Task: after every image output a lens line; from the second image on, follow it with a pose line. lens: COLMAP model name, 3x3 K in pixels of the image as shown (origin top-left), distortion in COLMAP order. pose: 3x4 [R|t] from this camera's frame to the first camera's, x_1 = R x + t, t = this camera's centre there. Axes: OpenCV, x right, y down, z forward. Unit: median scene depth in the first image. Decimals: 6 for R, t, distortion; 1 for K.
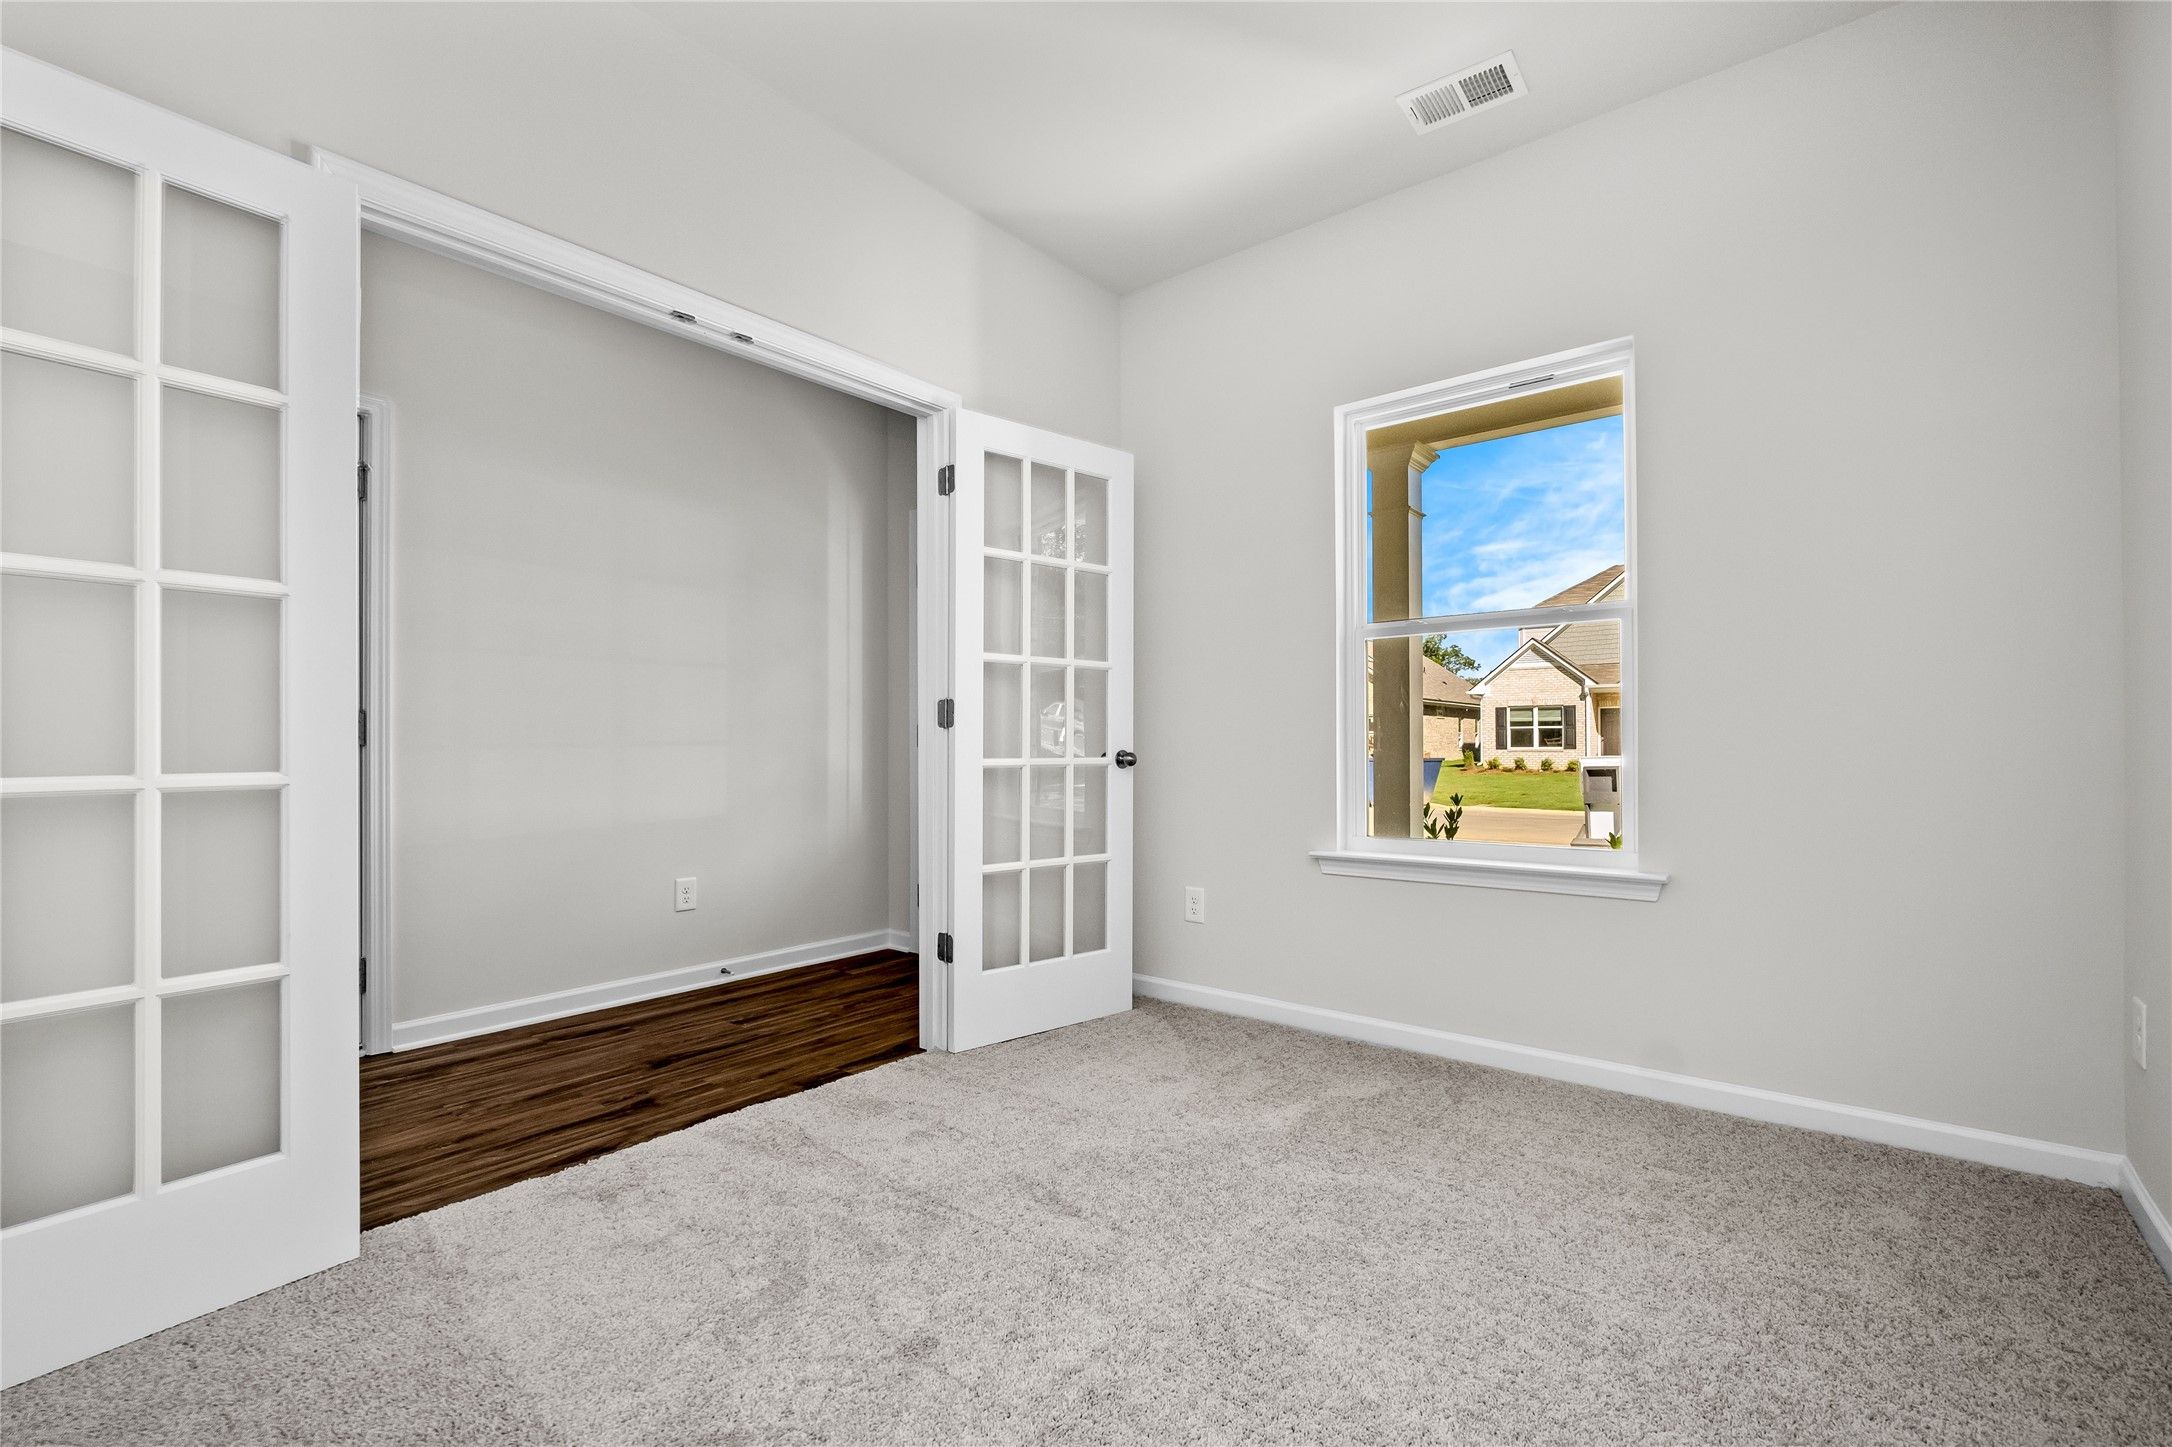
lens RADIAL K [[951.3, 0, 1084.9], [0, 951.3, 726.5], [0, 0, 1]] dist [-0.006402, 0.000082]
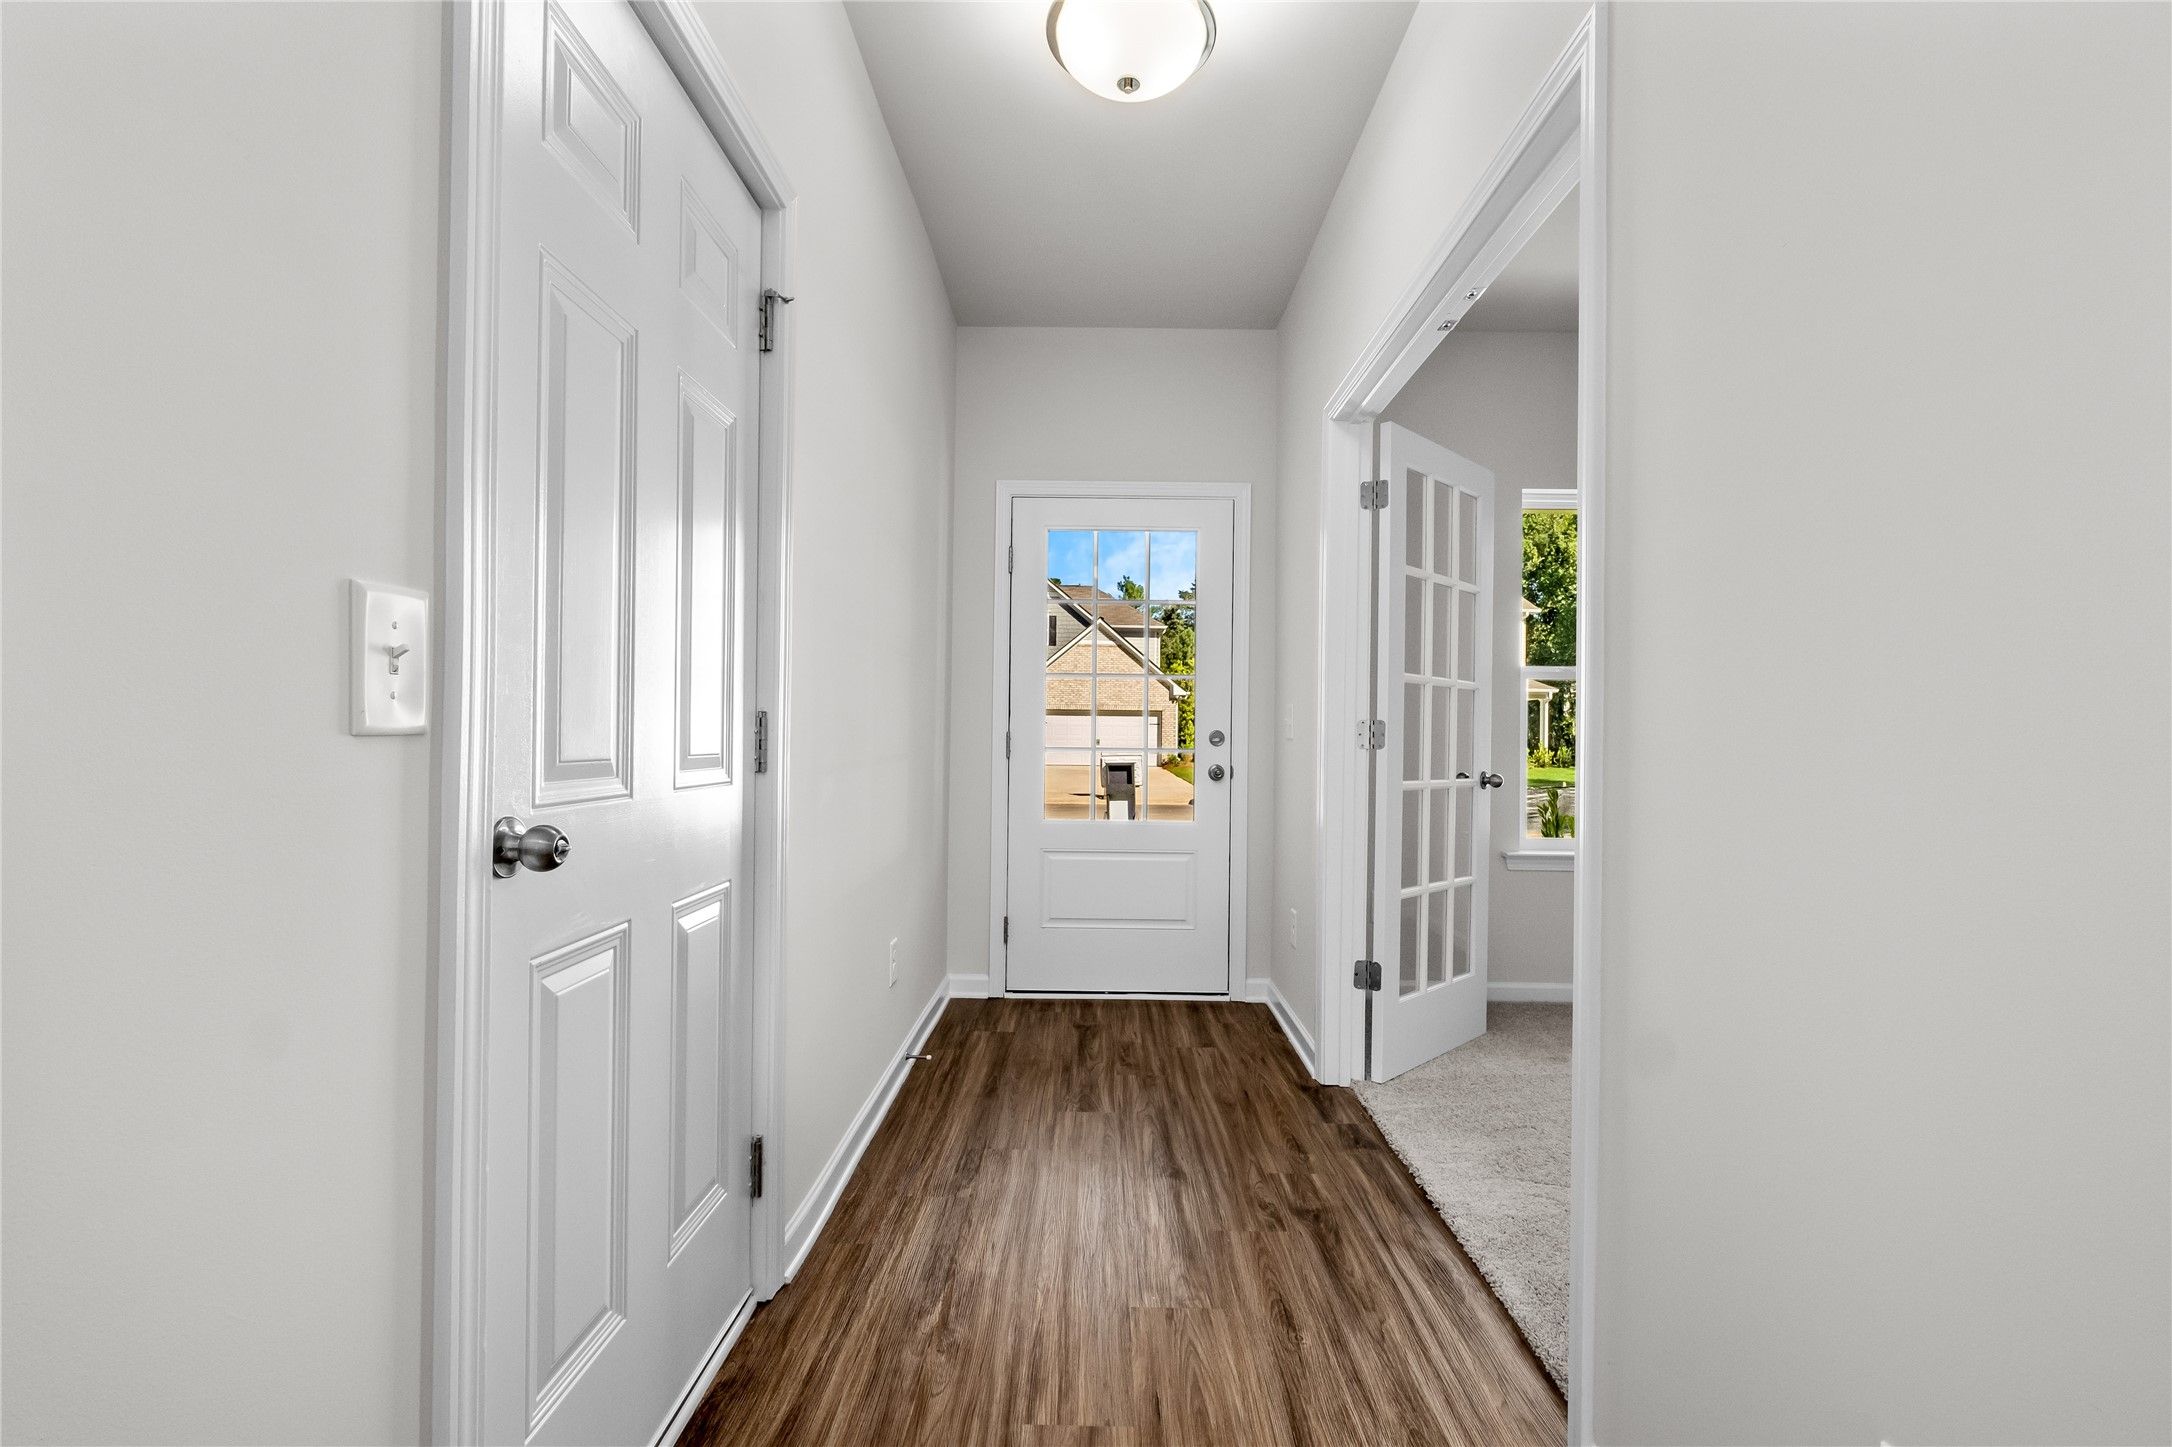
lens RADIAL K [[951.3, 0, 1081.8], [0, 951.3, 736.9], [0, 0, 1]] dist [-0.006402, 0.000082]
pose [[0.792515, 0.014047, 0.609690, -0.972279], [-0.026873, 0.999568, 0.011902, -0.014699], [-0.609260, -0.025817, 0.792550, 0.417794]]
